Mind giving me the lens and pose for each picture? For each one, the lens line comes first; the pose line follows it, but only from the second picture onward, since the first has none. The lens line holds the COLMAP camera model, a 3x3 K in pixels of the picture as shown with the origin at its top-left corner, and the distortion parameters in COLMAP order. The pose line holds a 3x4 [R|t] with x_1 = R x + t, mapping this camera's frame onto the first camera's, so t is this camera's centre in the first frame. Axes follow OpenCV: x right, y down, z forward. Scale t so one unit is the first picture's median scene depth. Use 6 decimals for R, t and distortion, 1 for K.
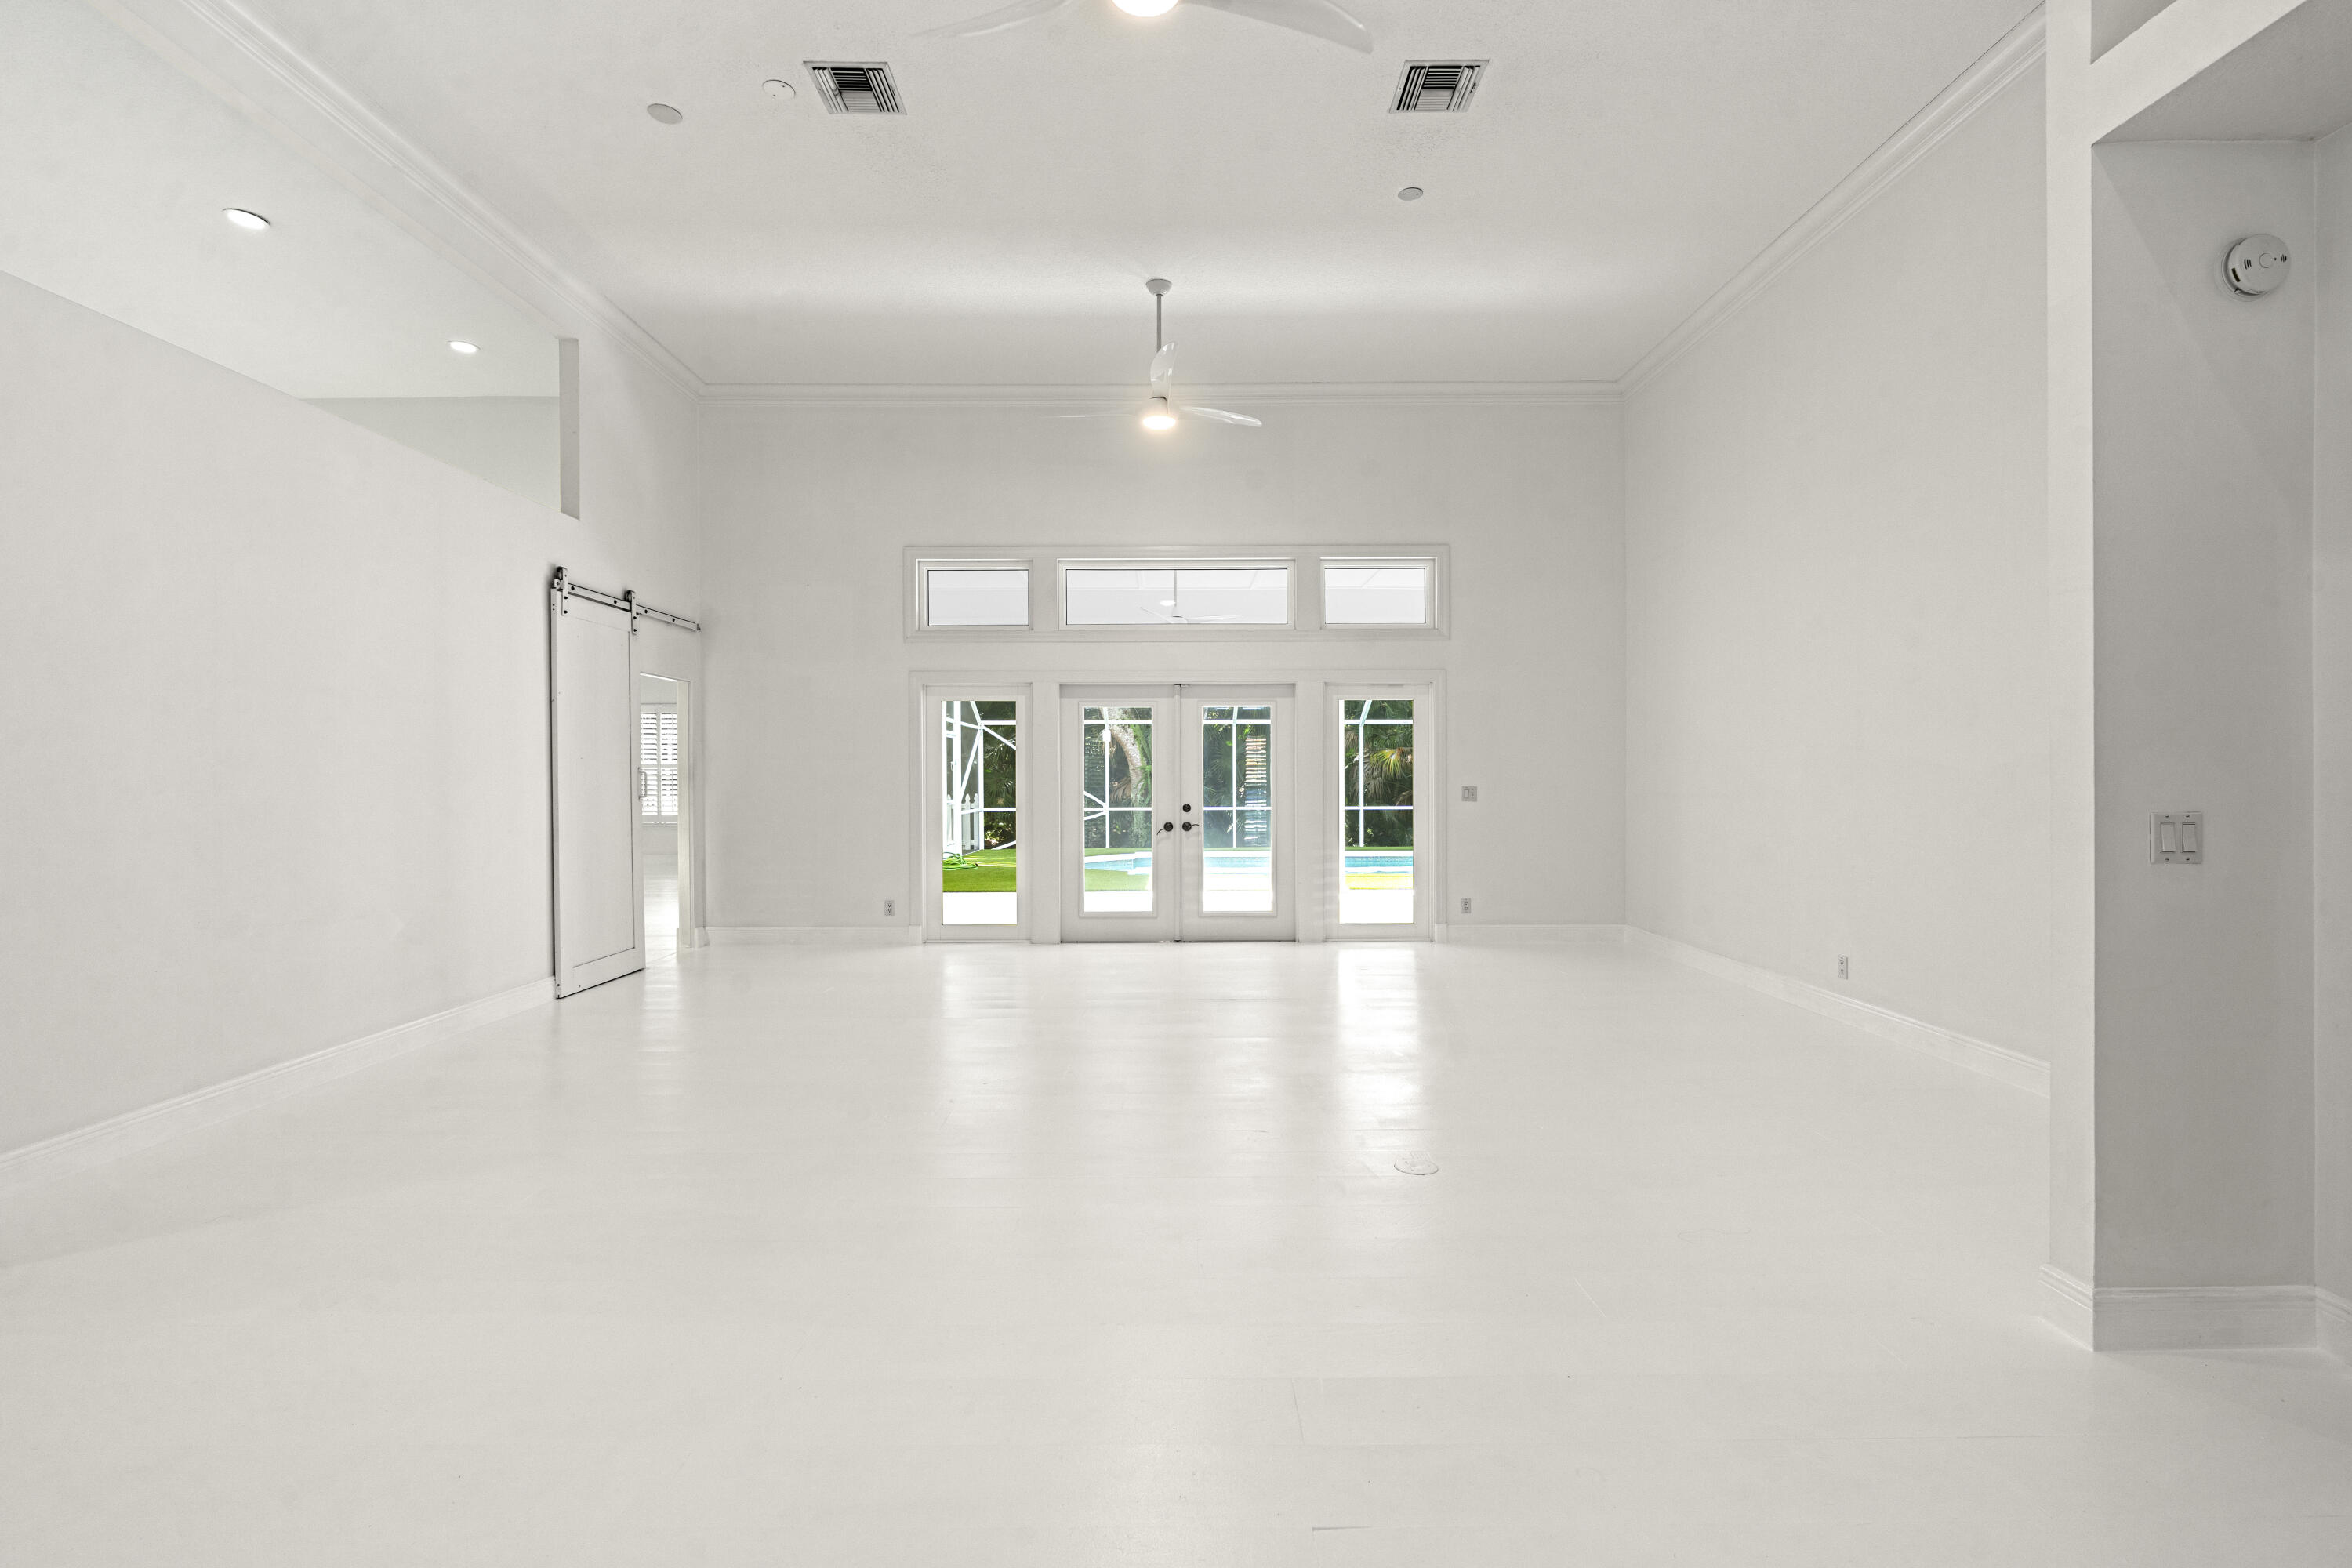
lens RADIAL K [[1080.7, 0, 1194.5], [0, 1080.7, 794.6], [0, 0, 1]] dist [0.006561, 0.001269]
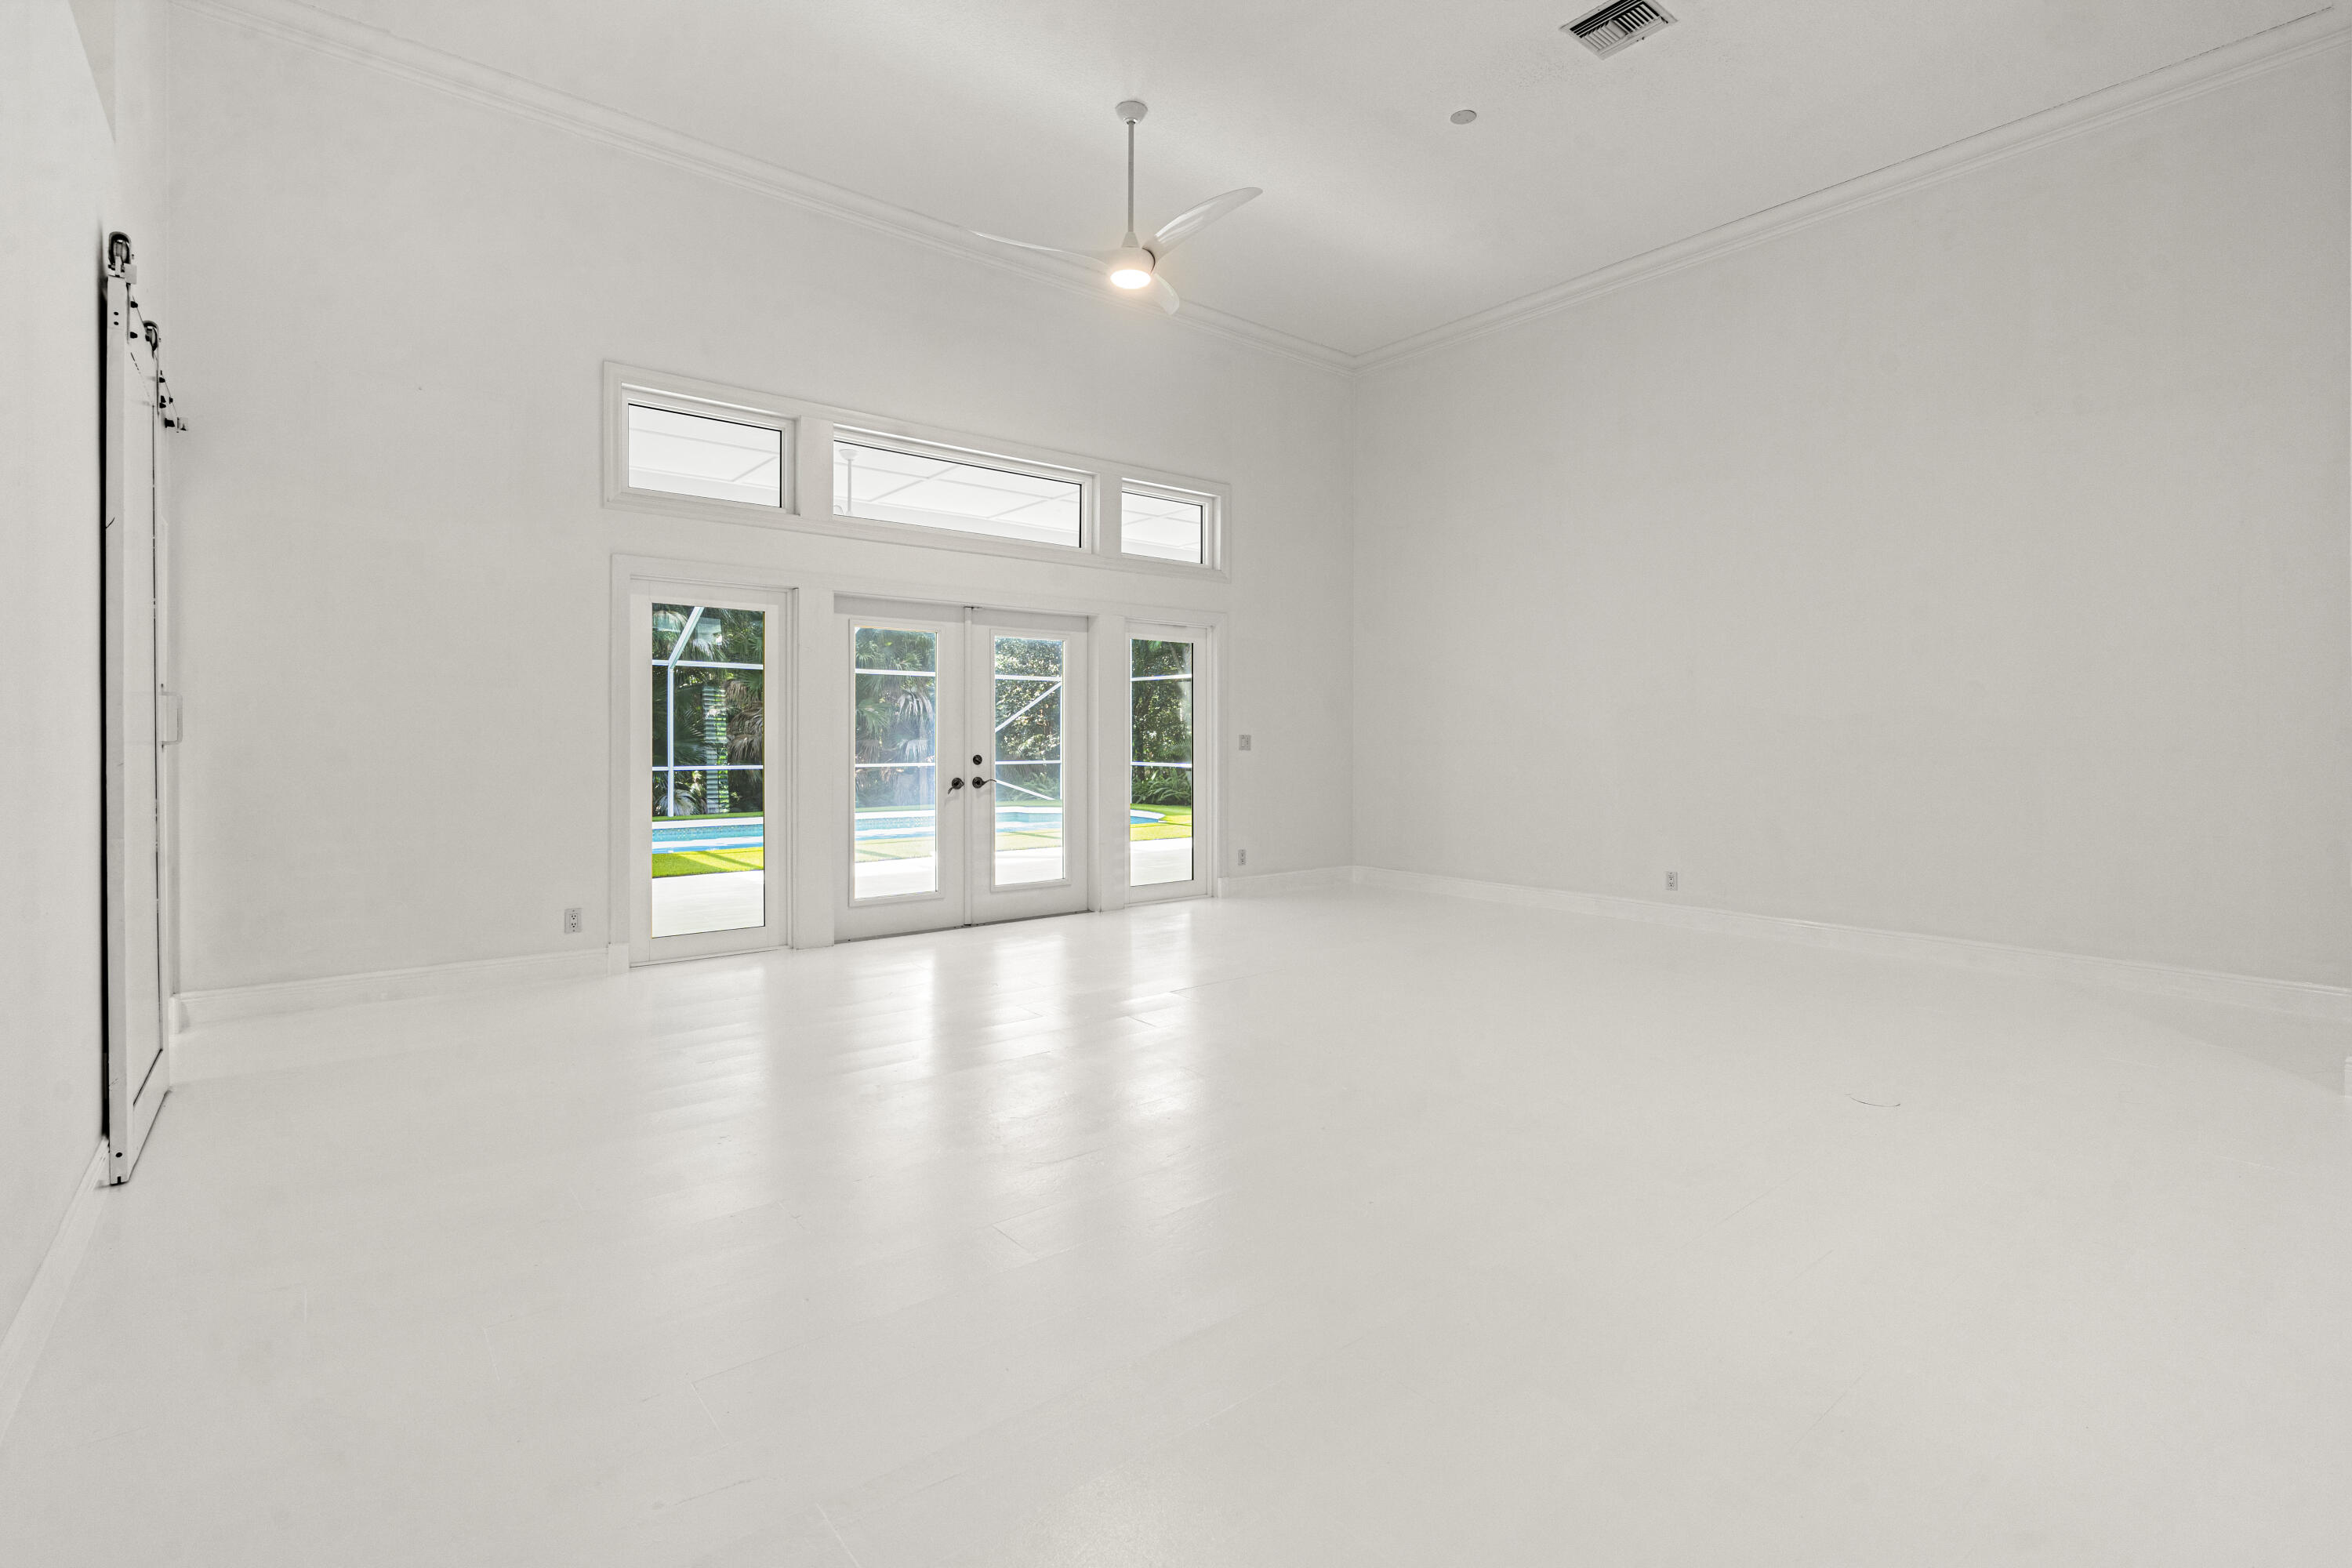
lens RADIAL K [[1080.7, 0, 1184.8], [0, 1080.7, 745.6], [0, 0, 1]] dist [0.006561, 0.001269]
pose [[0.774909, -0.000644, 0.632073, -0.402006], [0.006308, 0.999958, -0.006715, 0.008109], [-0.632041, 0.009191, 0.774880, 0.274388]]
